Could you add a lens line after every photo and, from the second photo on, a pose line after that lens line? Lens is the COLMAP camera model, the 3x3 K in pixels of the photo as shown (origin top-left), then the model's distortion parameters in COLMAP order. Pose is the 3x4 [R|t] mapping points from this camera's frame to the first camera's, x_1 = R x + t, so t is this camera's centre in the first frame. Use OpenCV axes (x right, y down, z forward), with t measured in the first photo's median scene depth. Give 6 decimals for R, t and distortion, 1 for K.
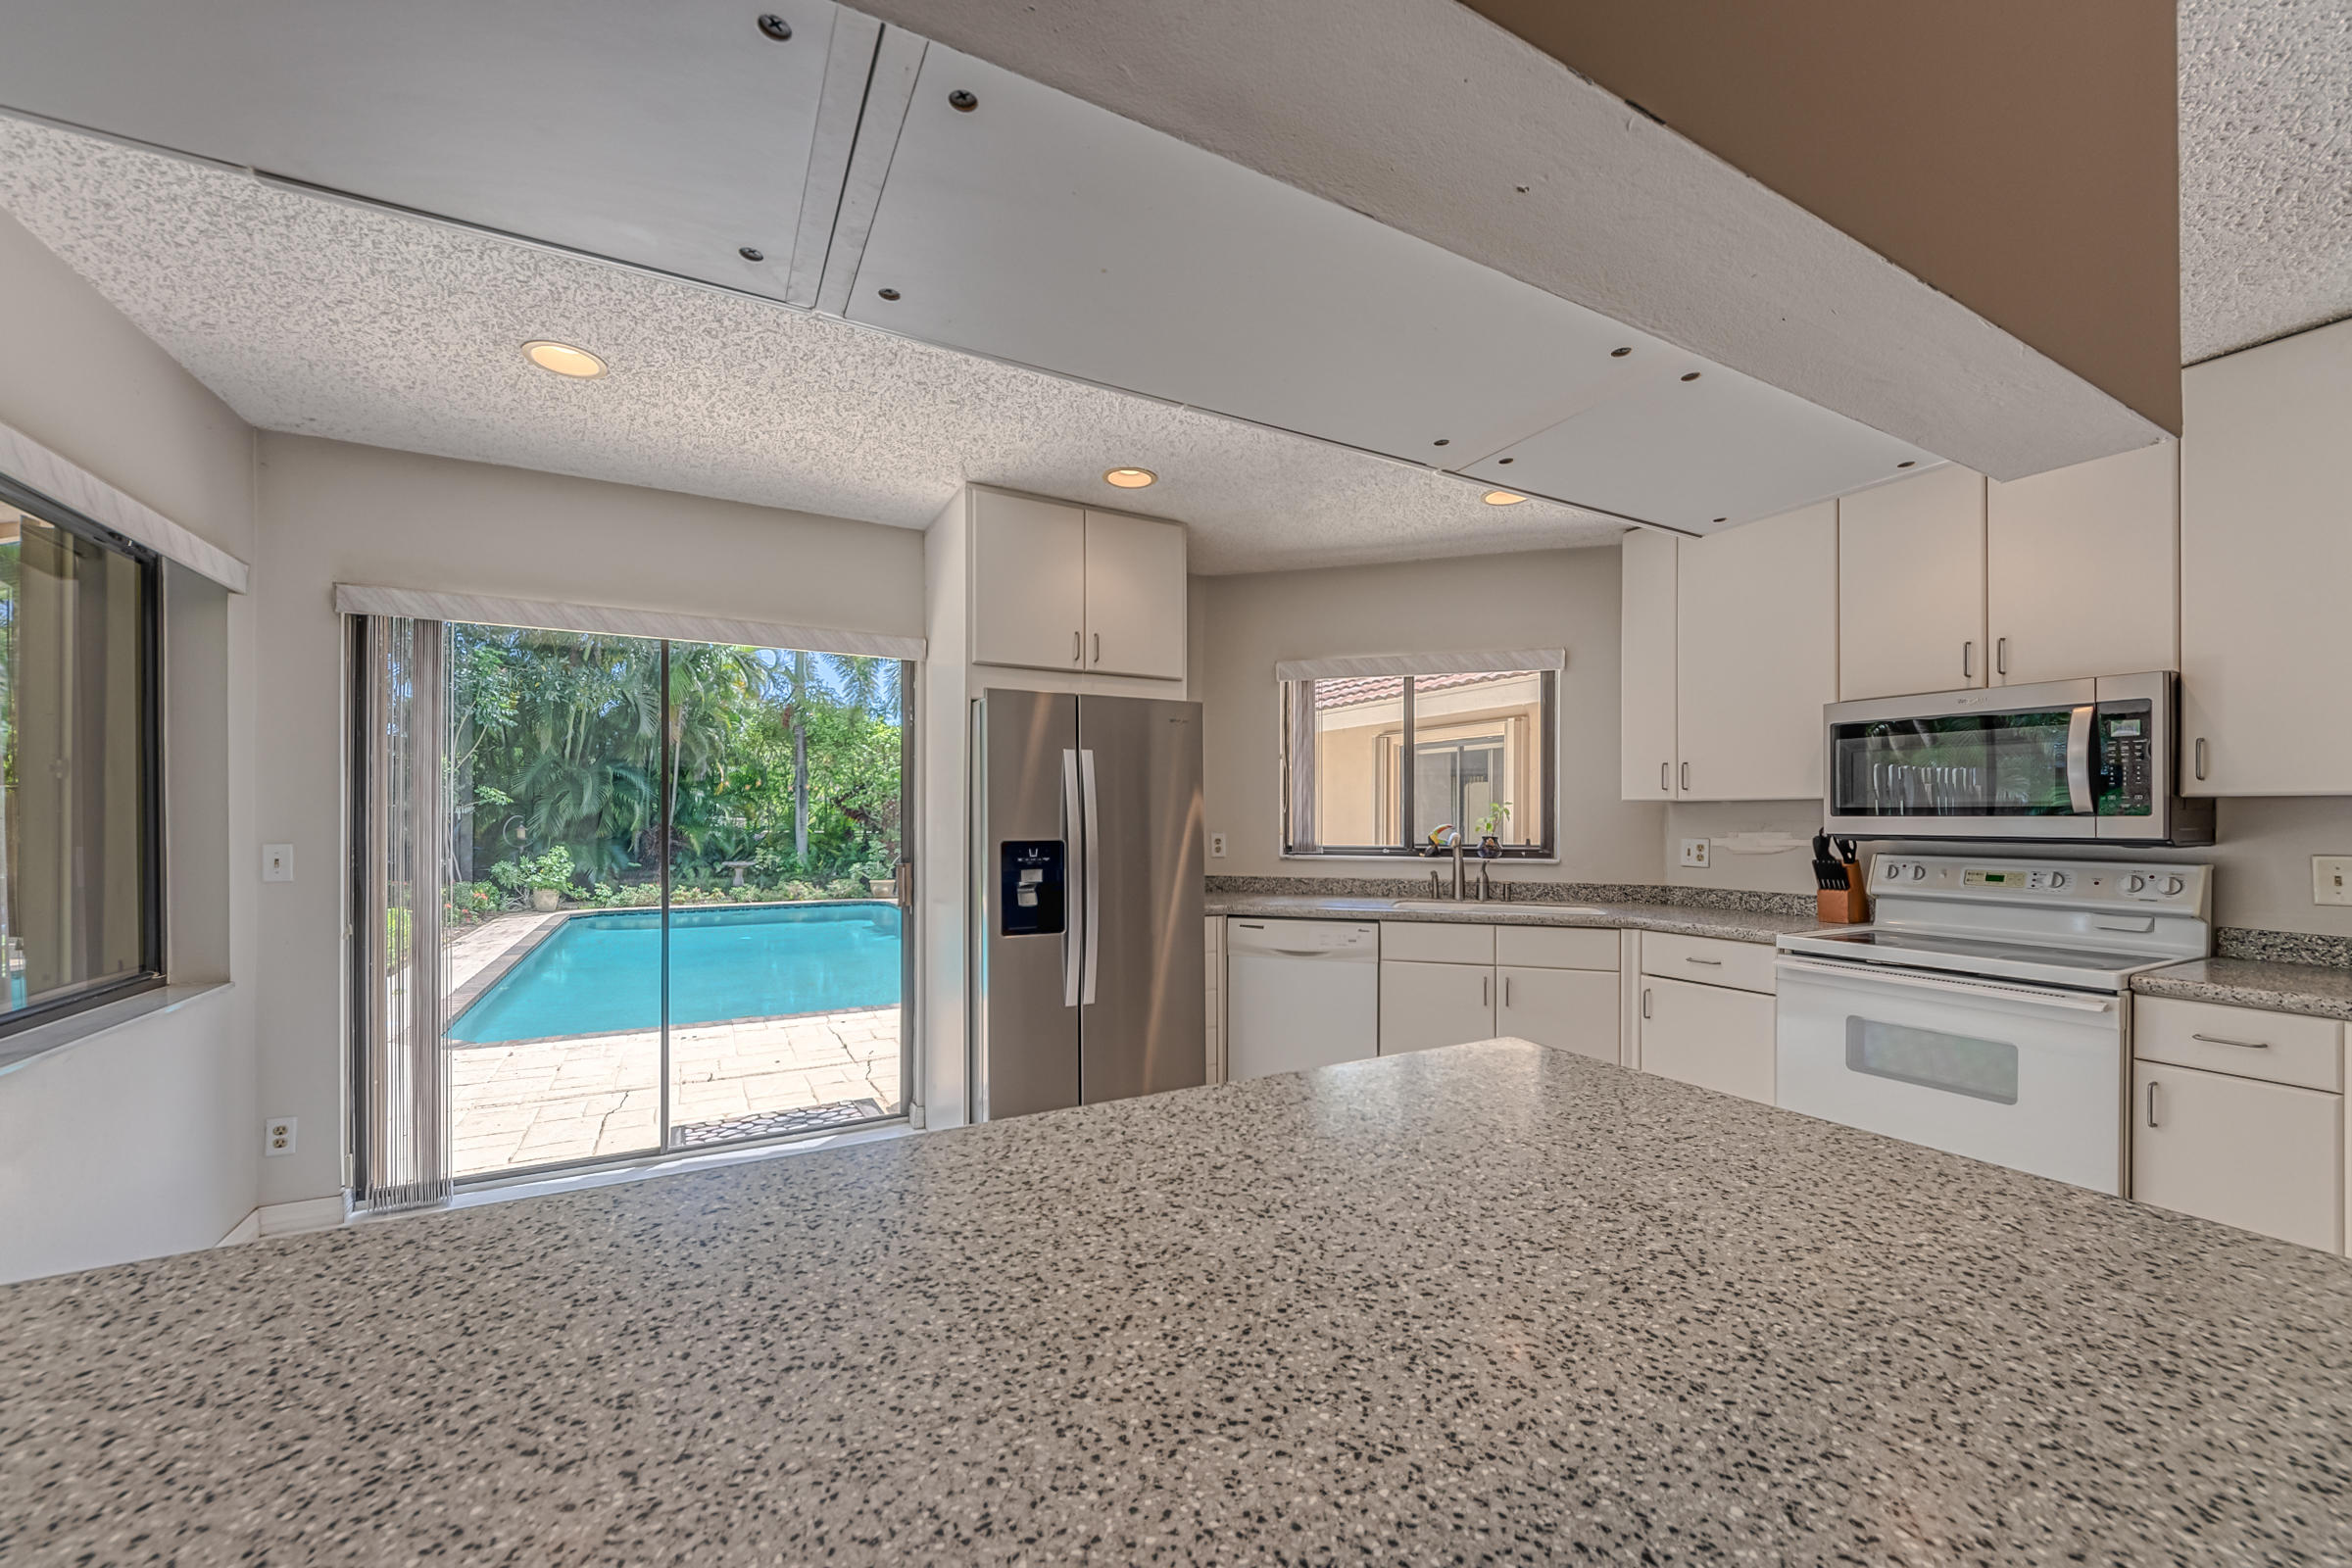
lens RADIAL K [[901.3, 0, 1191.8], [0, 901.3, 822.0], [0, 0, 1]] dist [0.002147, -0.001525]
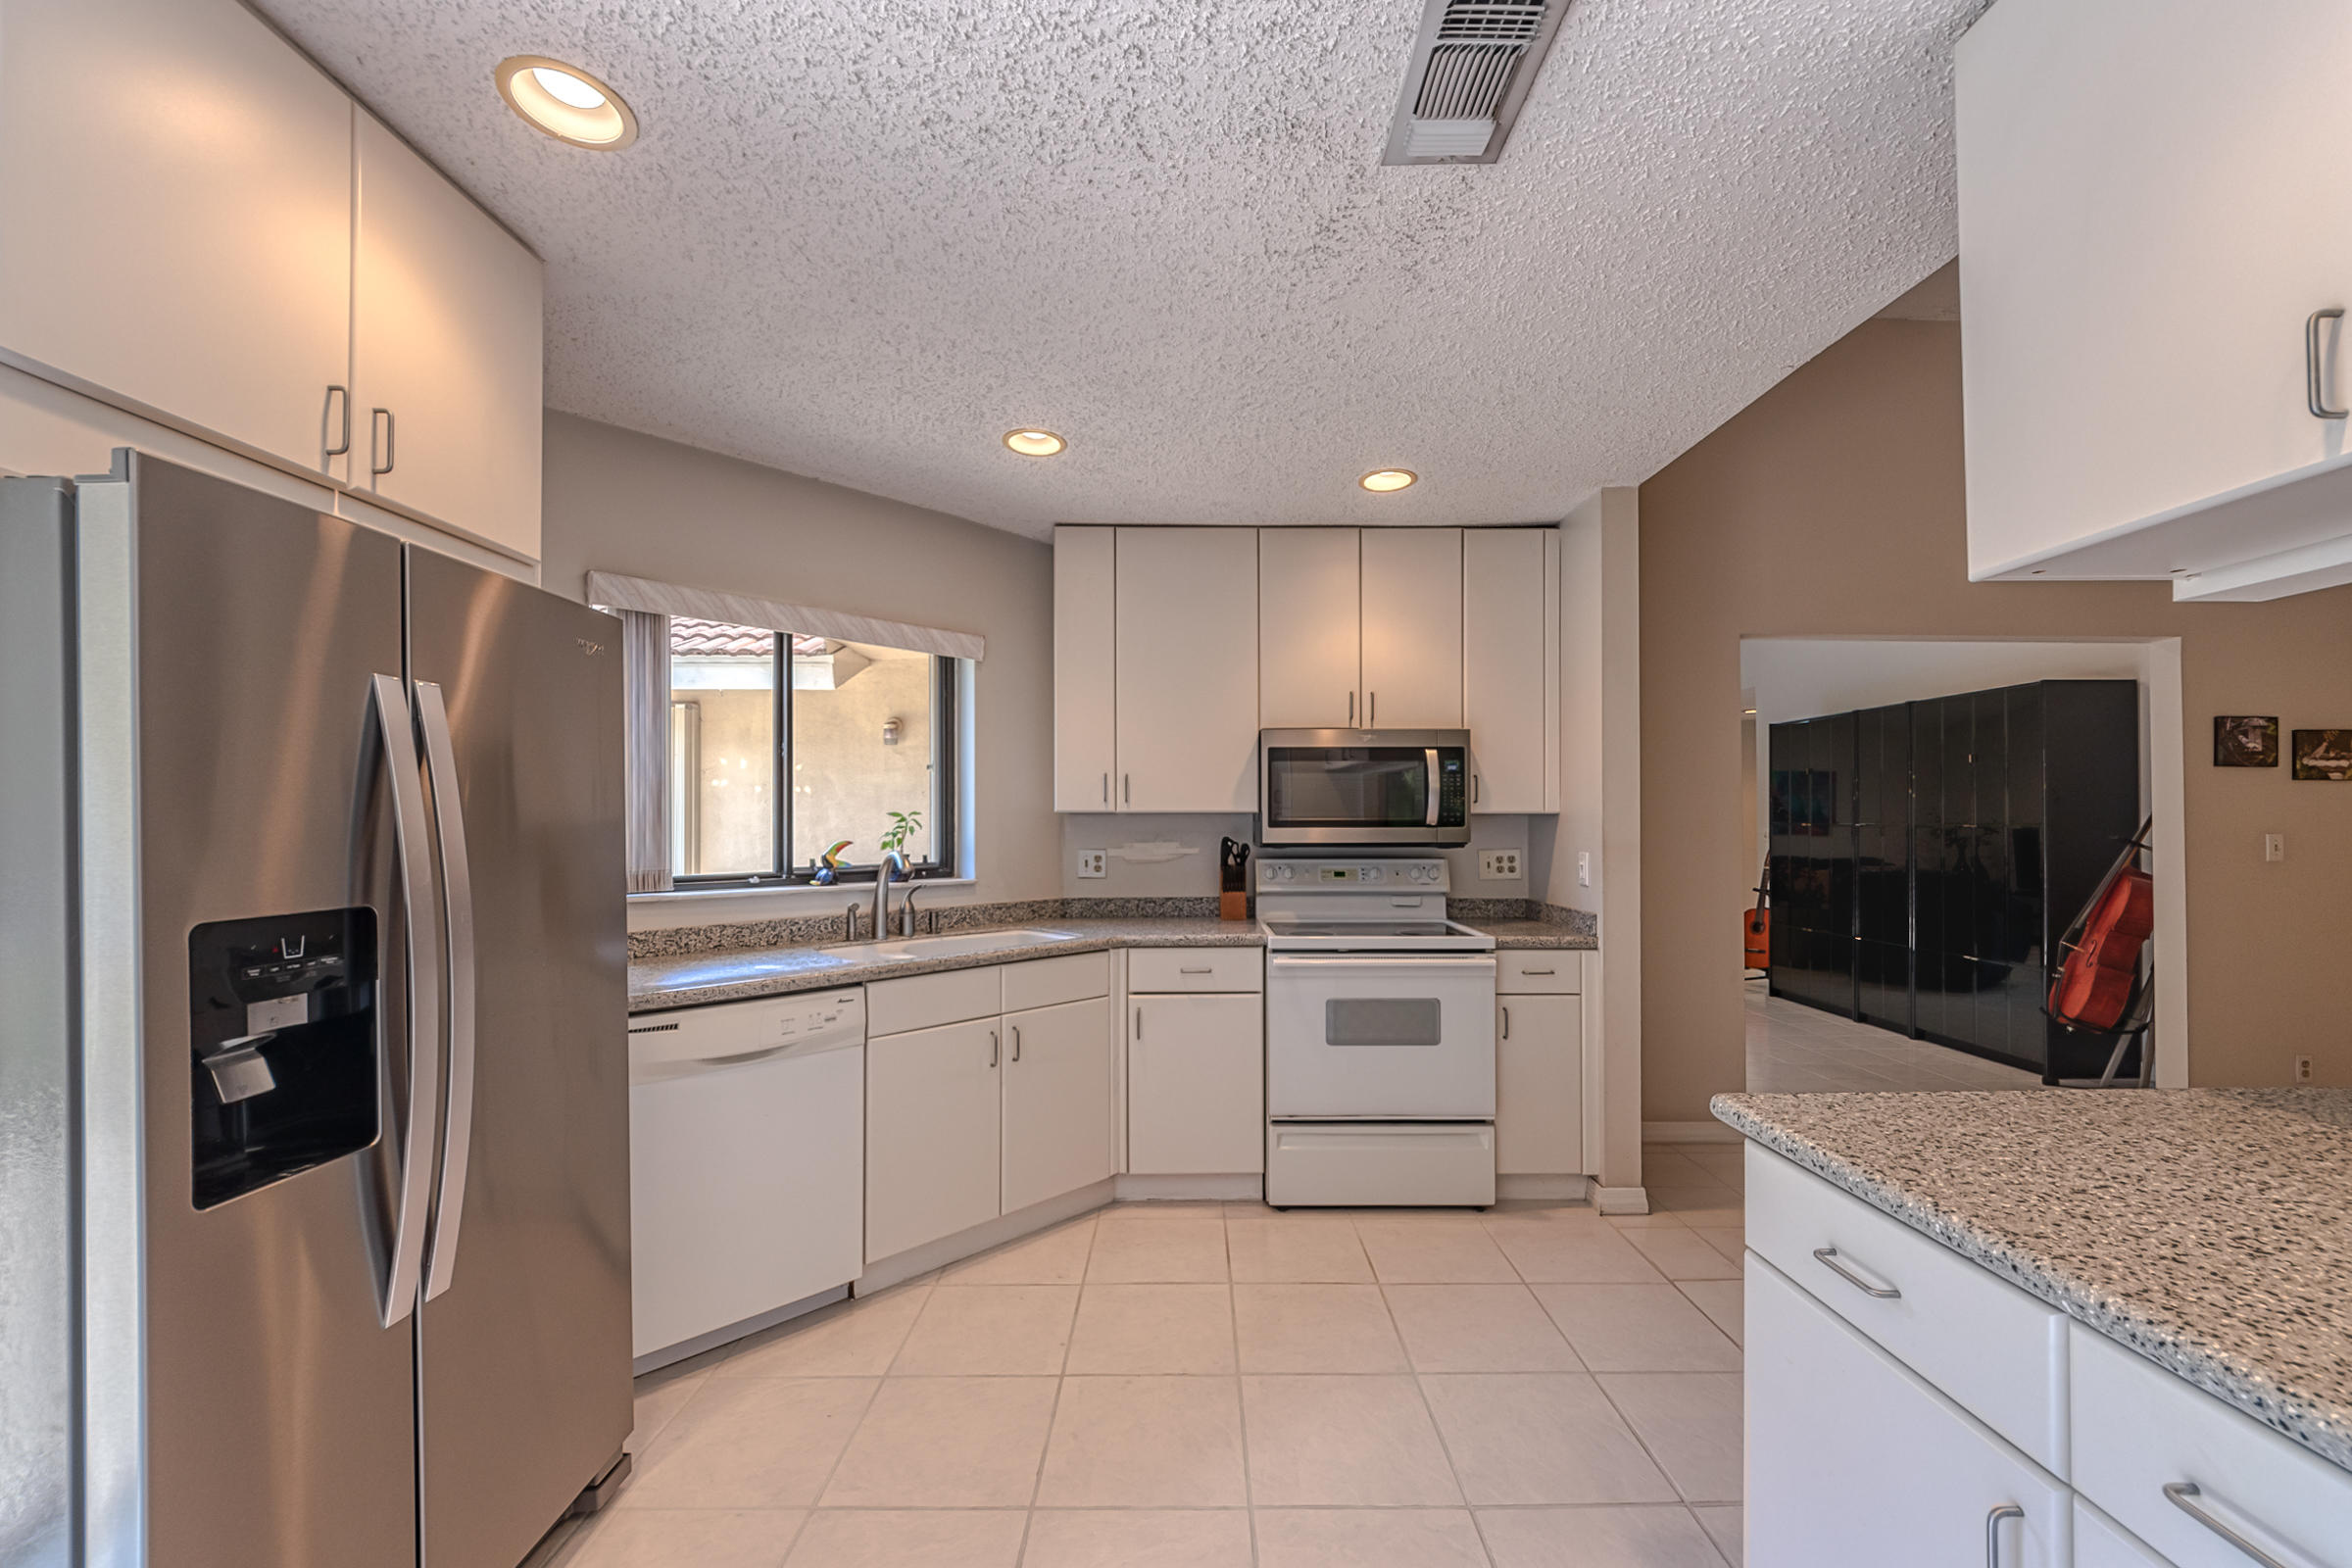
lens RADIAL K [[901.3, 0, 1207.5], [0, 901.3, 817.0], [0, 0, 1]] dist [0.002147, -0.001525]
pose [[0.464256, 0.001242, 0.885700, -0.276330], [0.007548, 0.999957, -0.005359, -0.011871], [-0.885669, 0.009174, 0.464227, 0.426800]]
